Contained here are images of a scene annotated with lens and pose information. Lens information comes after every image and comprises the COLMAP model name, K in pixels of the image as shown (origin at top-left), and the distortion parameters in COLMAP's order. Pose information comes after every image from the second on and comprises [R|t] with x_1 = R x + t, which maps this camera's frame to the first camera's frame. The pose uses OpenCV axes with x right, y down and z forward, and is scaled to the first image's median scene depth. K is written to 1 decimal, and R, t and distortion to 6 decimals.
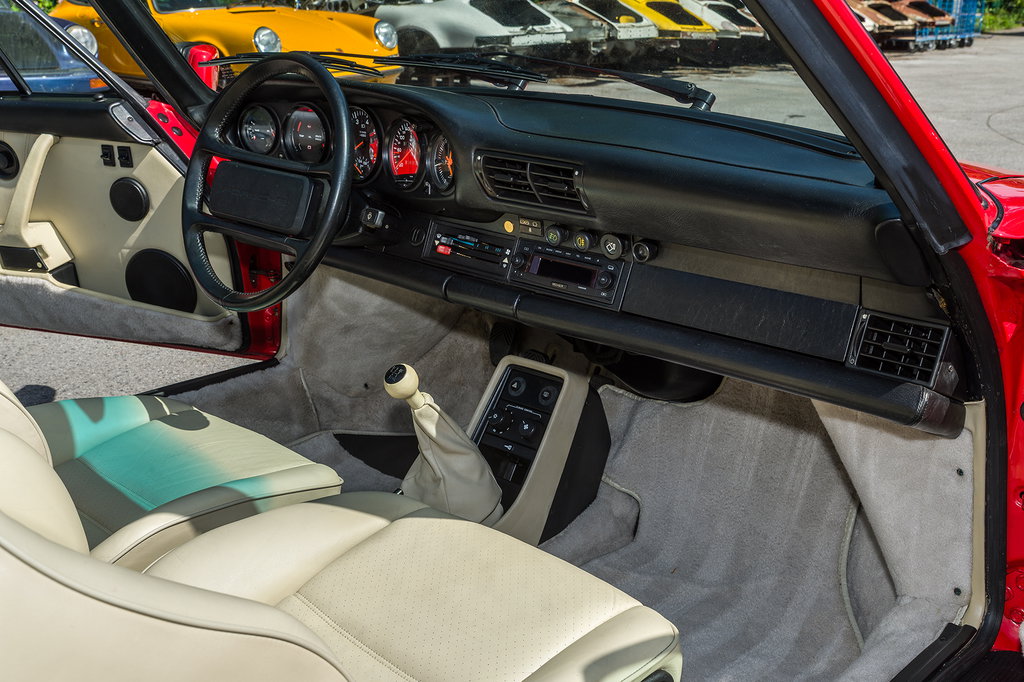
lens RADIAL K [[1111.0, 0, 518.1], [0, 1111.0, 339.9], [0, 0, 1]] dist [-0.005010, 0.000000]
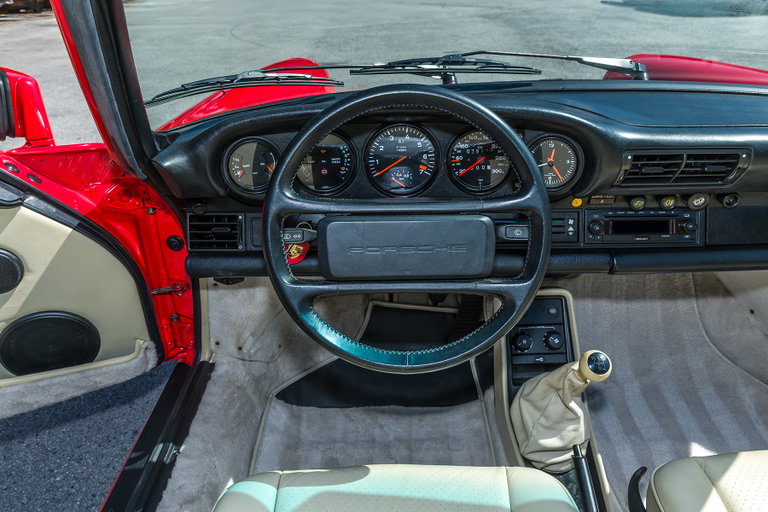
lens RADIAL K [[555.1, 0, 387.8], [0, 555.1, 226.6], [0, 0, 1]] dist [0.006818, -0.003947]
pose [[0.718101, -0.310935, 0.622615, -0.513189], [0.226572, 0.950354, 0.213288, -0.239956], [-0.658024, -0.012095, 0.752900, 0.649839]]
